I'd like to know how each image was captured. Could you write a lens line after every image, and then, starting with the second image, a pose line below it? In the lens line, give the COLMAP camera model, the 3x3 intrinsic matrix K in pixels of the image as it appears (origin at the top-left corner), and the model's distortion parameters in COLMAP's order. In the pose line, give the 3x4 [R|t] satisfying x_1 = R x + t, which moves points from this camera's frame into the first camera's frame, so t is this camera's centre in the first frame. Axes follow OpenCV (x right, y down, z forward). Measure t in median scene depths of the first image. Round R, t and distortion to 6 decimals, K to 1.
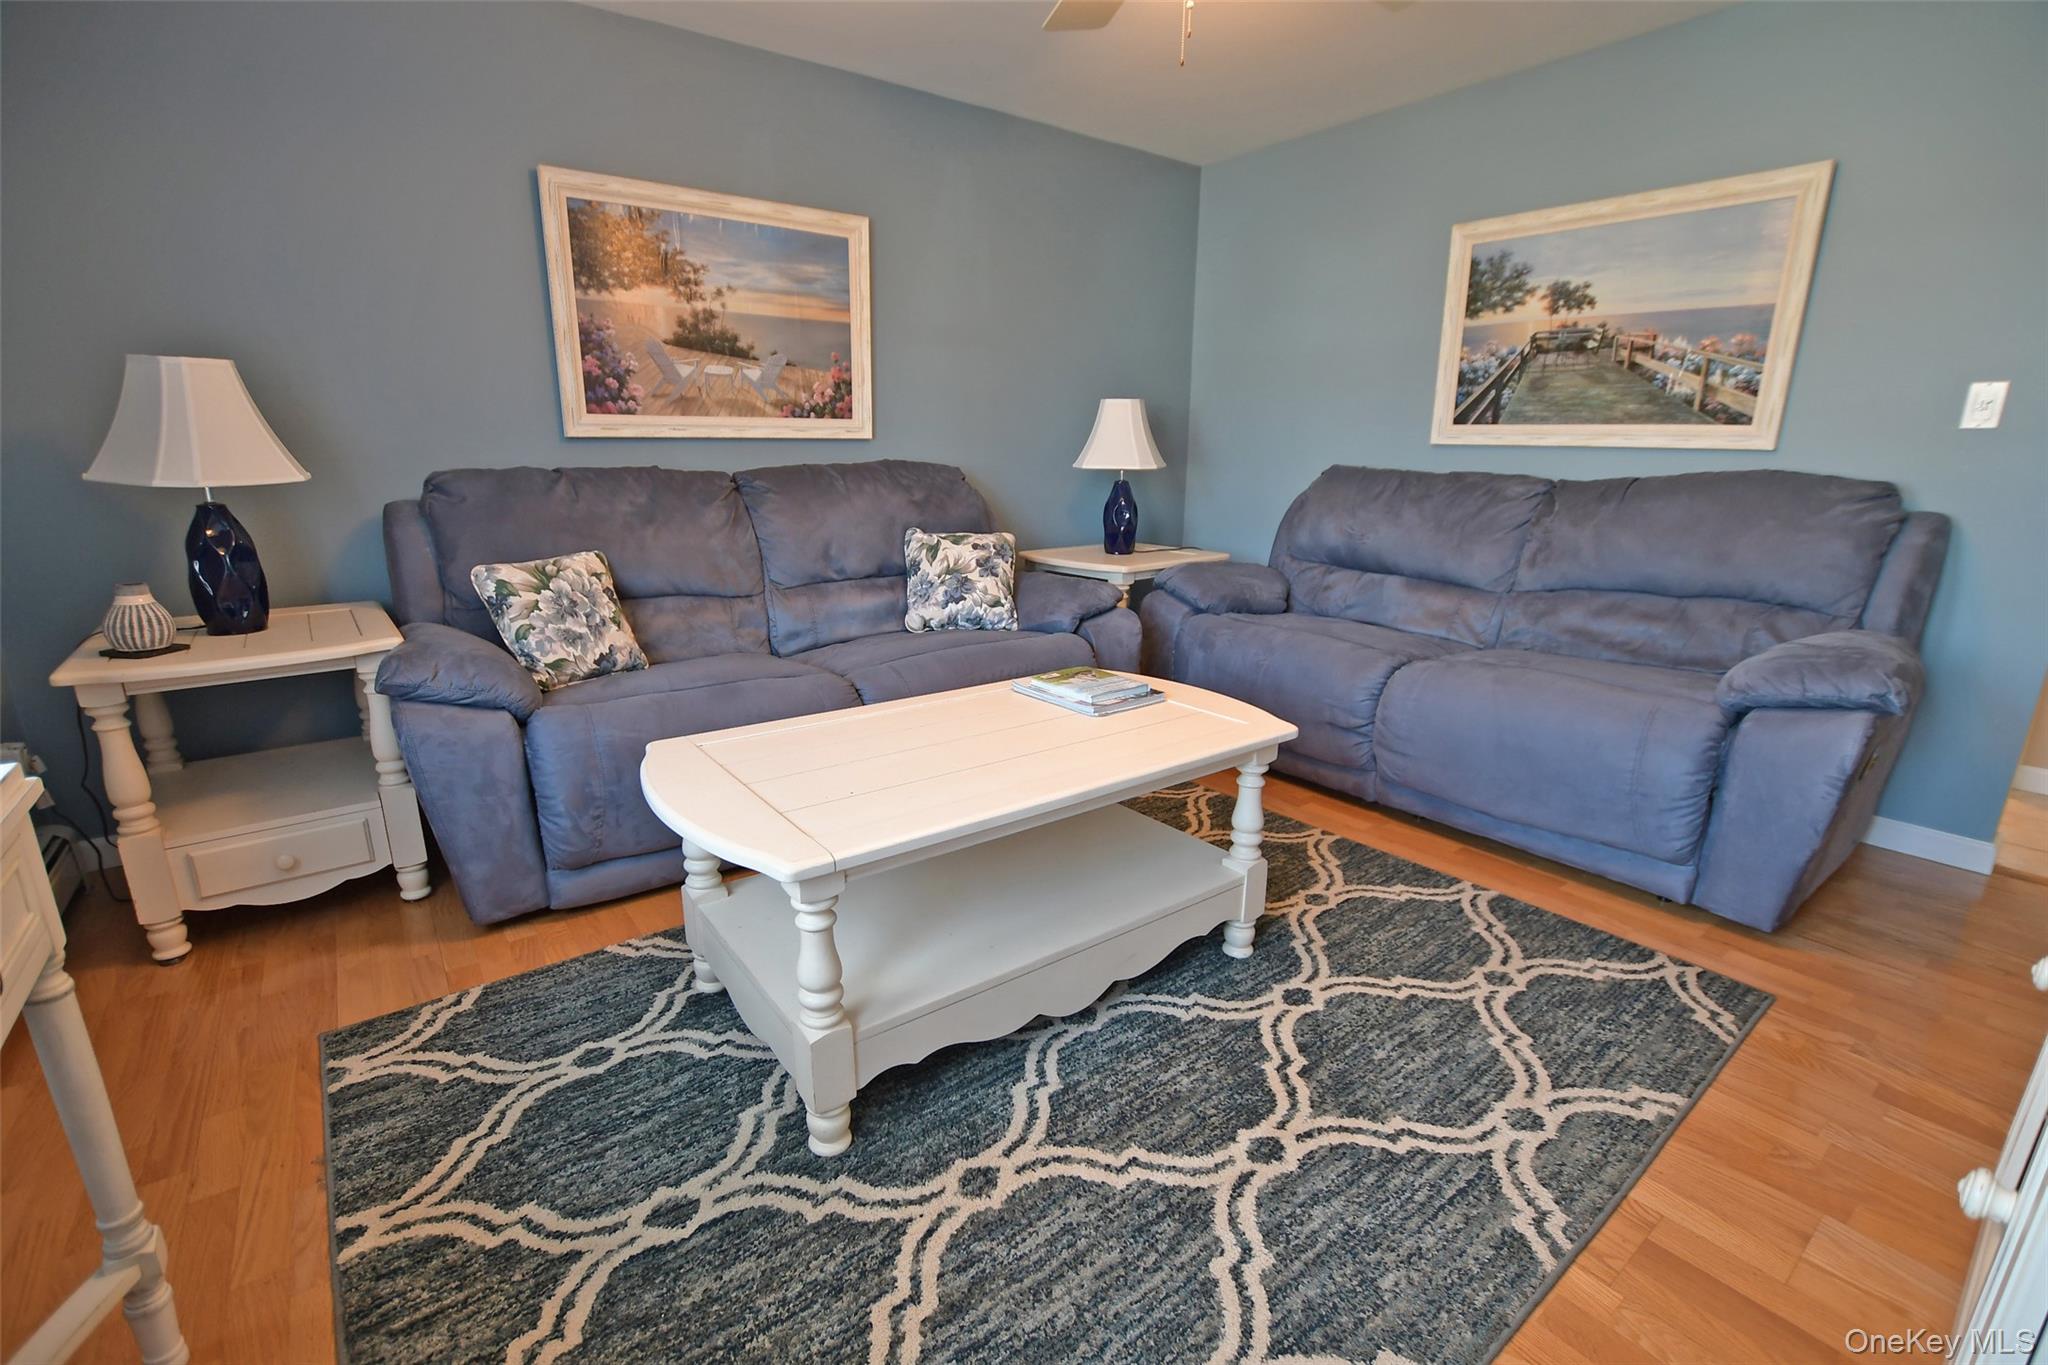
lens RADIAL K [[907.0, 0, 1007.2], [0, 907.0, 694.9], [0, 0, 1]] dist [-0.034016, 0.006386]
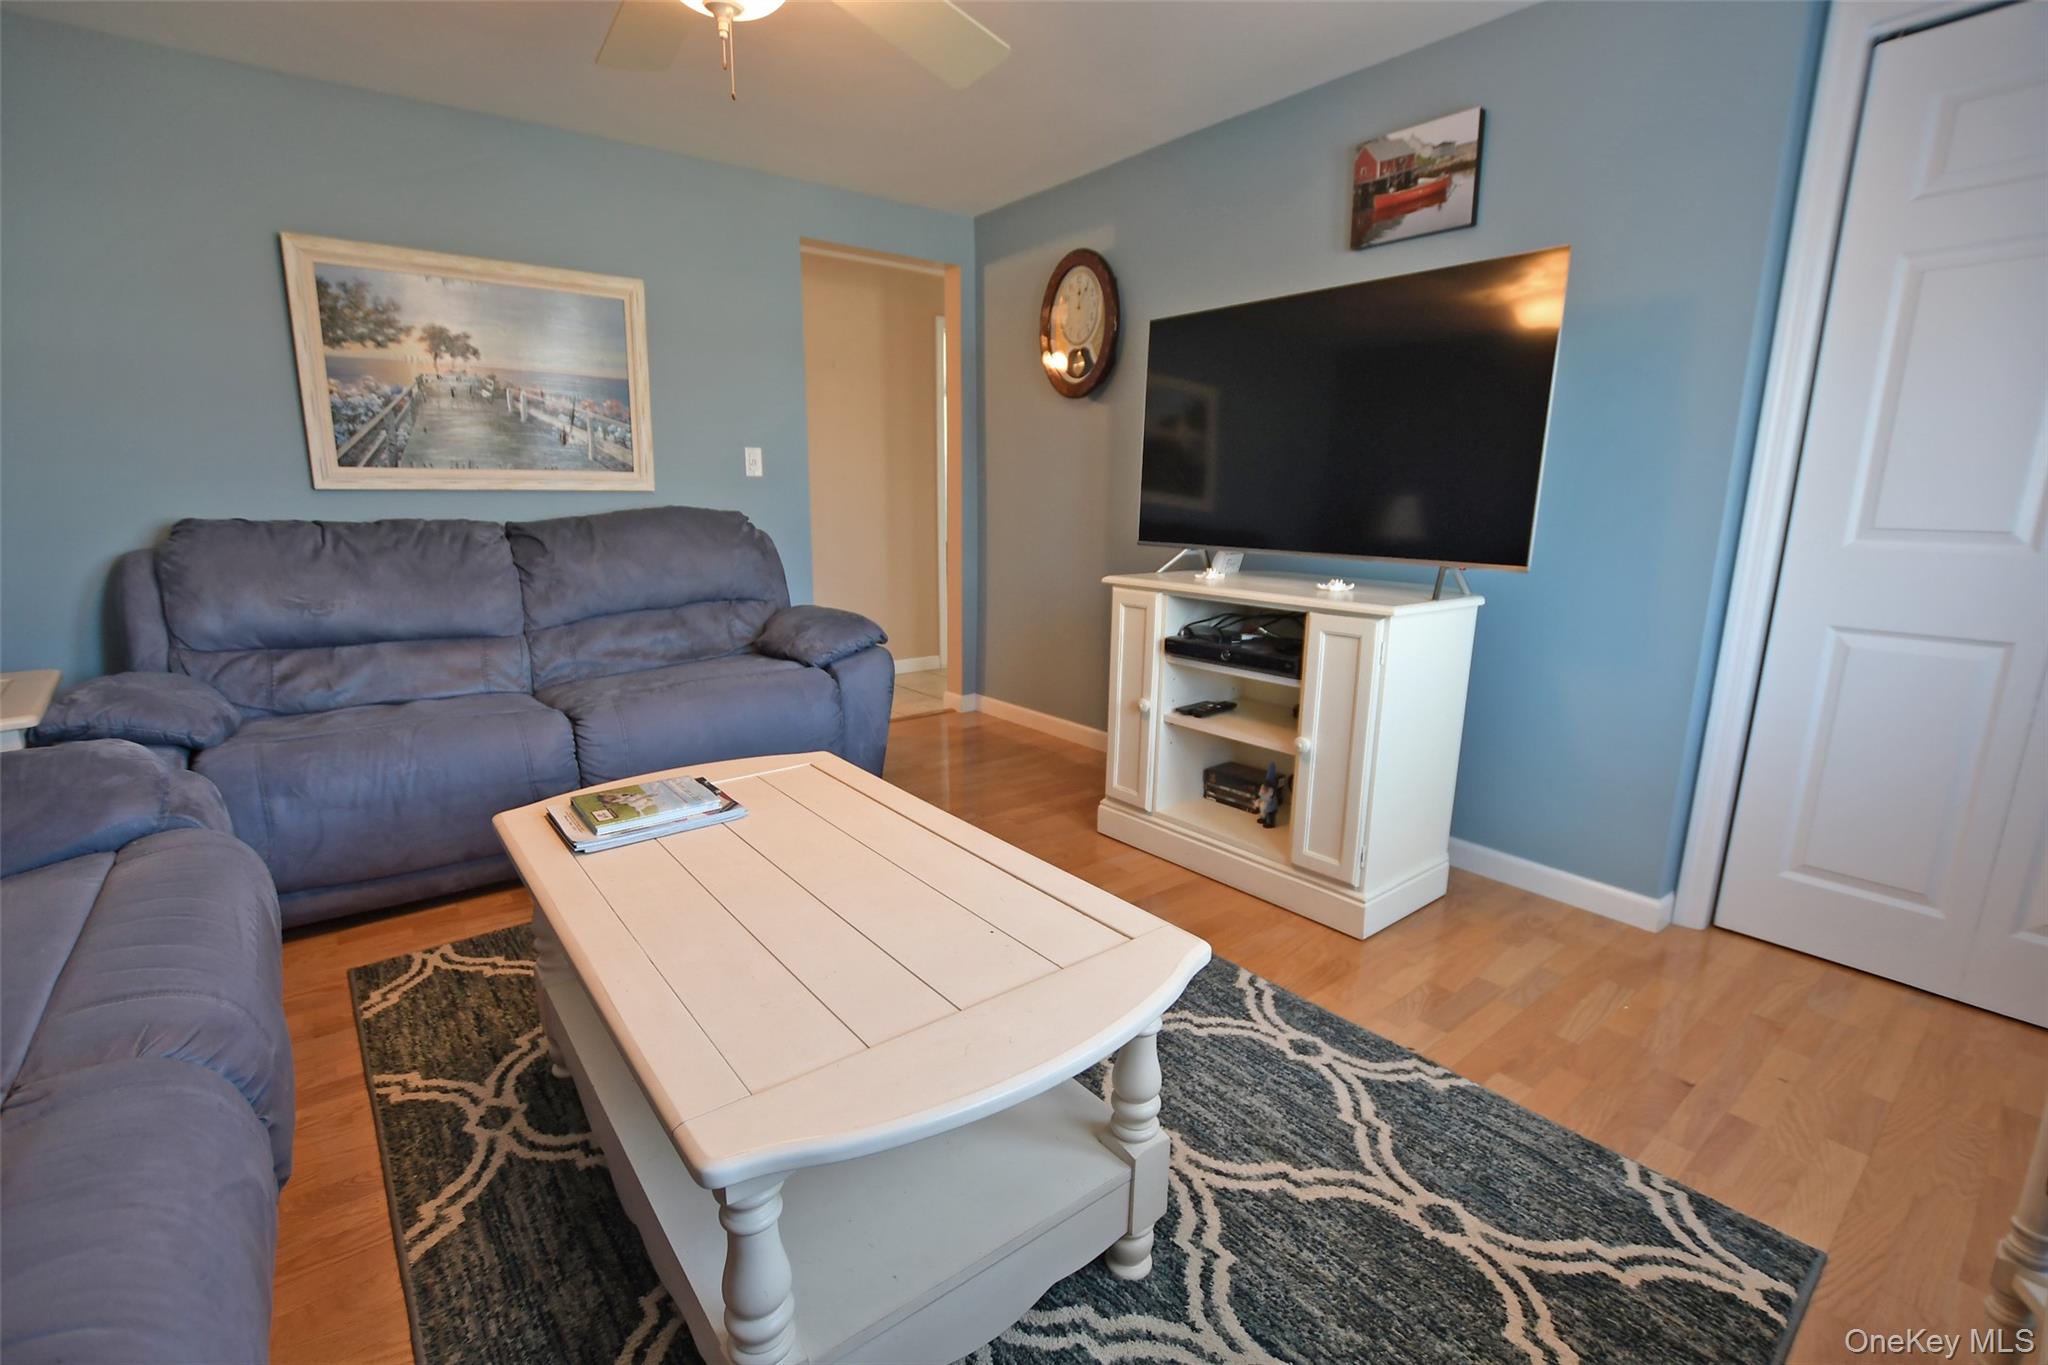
lens RADIAL K [[907.0, 0, 1007.2], [0, 907.0, 694.9], [0, 0, 1]] dist [-0.034016, 0.006386]
pose [[-0.025982, -0.225302, 0.973942, -0.478401], [0.256832, 0.940063, 0.224317, -0.141727], [-0.966107, 0.255968, 0.033440, 0.473282]]
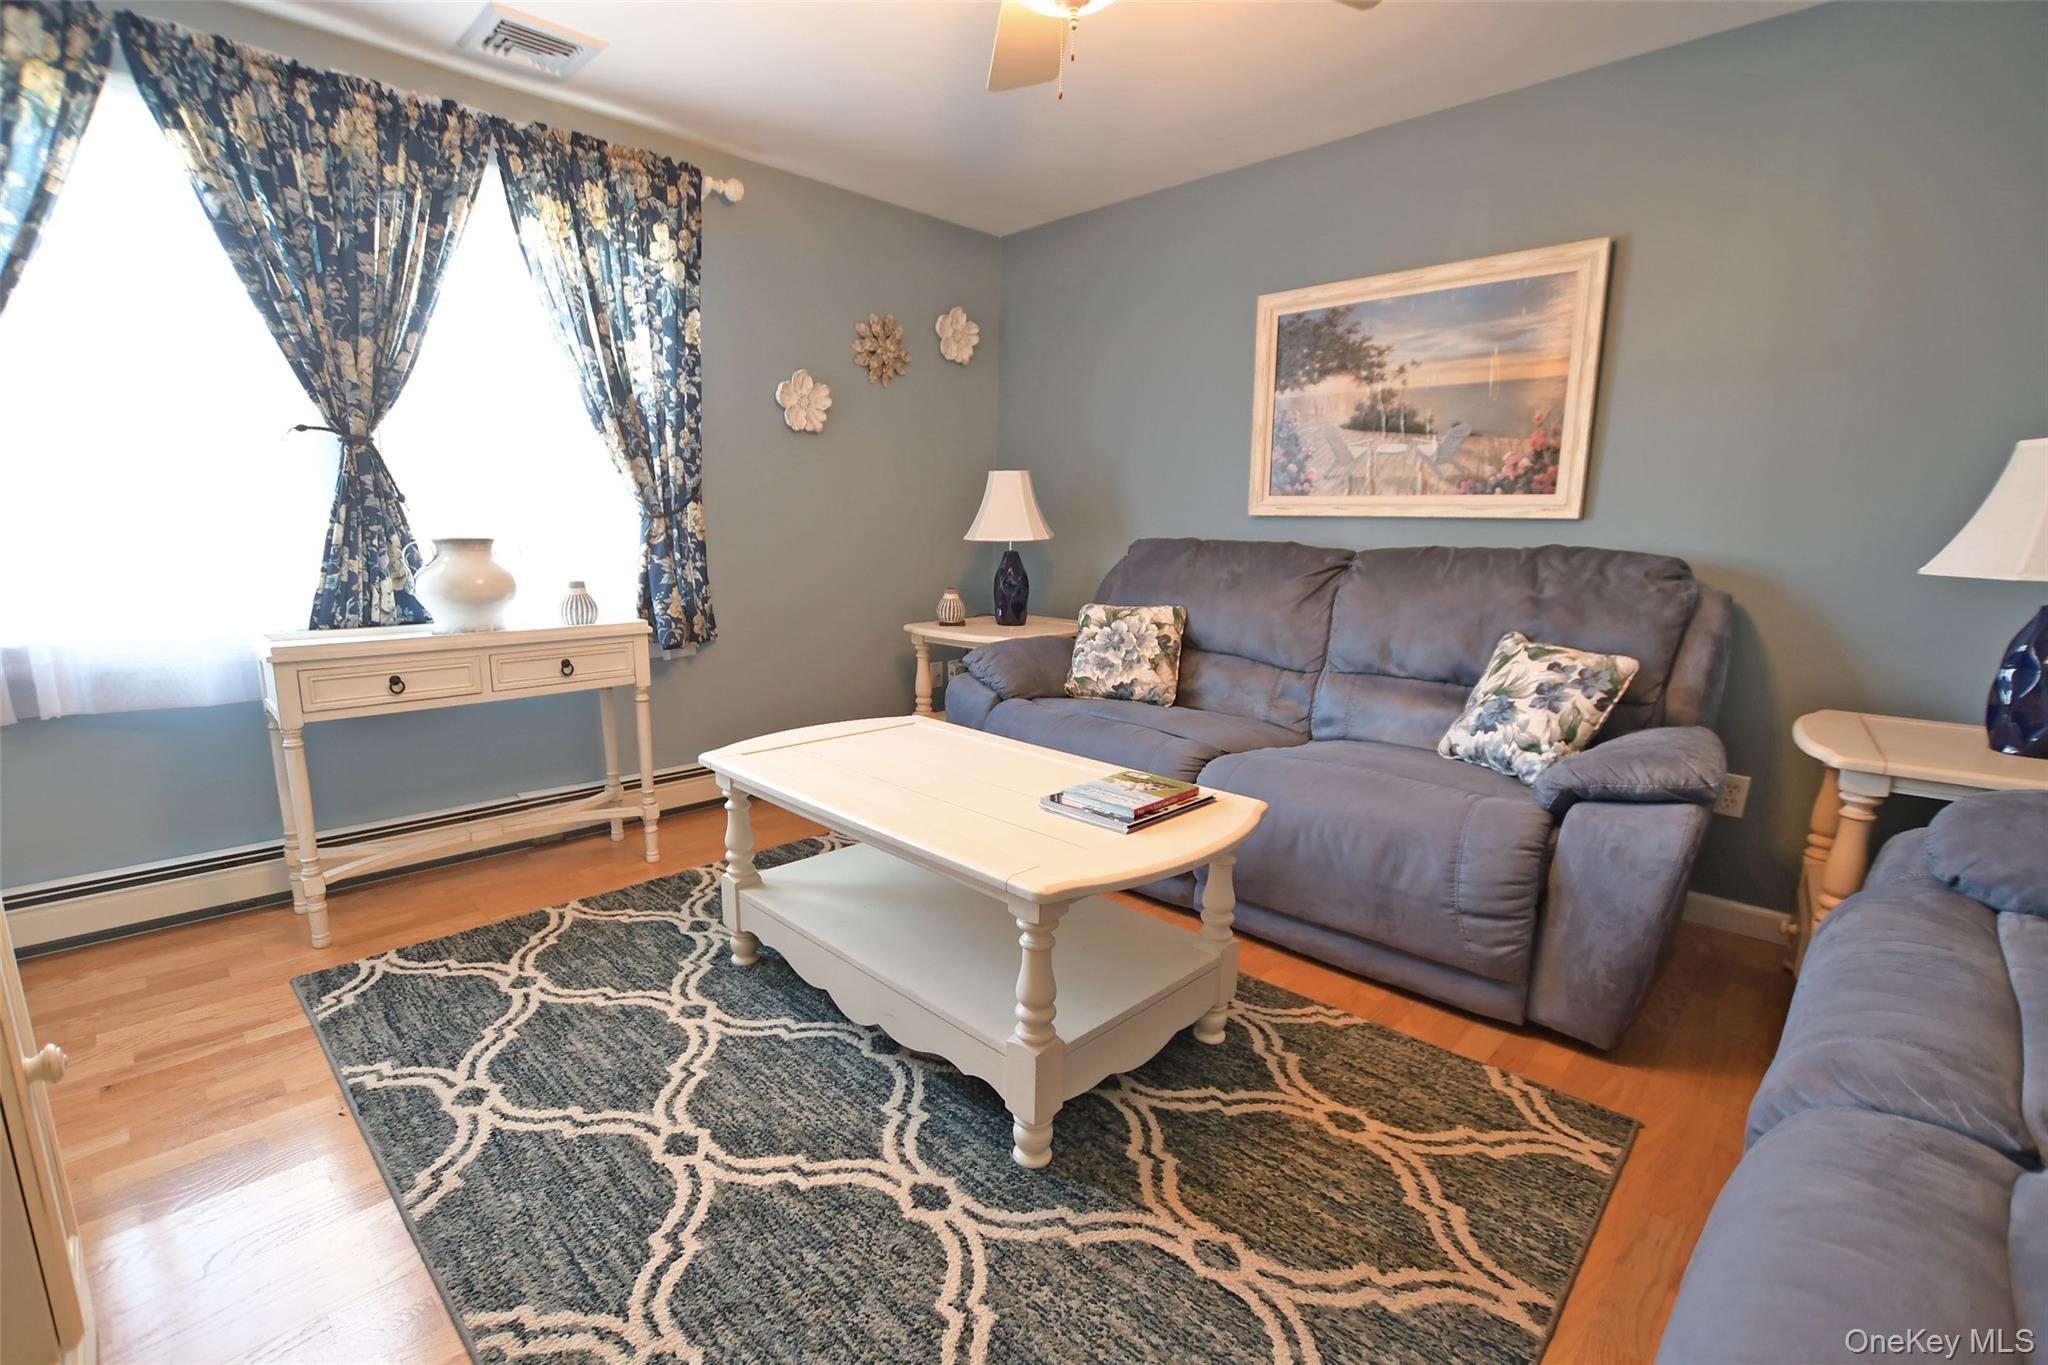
lens RADIAL K [[907.0, 0, 1007.2], [0, 907.0, 694.9], [0, 0, 1]] dist [-0.034016, 0.006386]
pose [[0.149025, 0.183134, -0.971727, 0.649230], [-0.271217, 0.952584, 0.137932, -0.136238], [0.950912, 0.242993, 0.191628, 0.512646]]
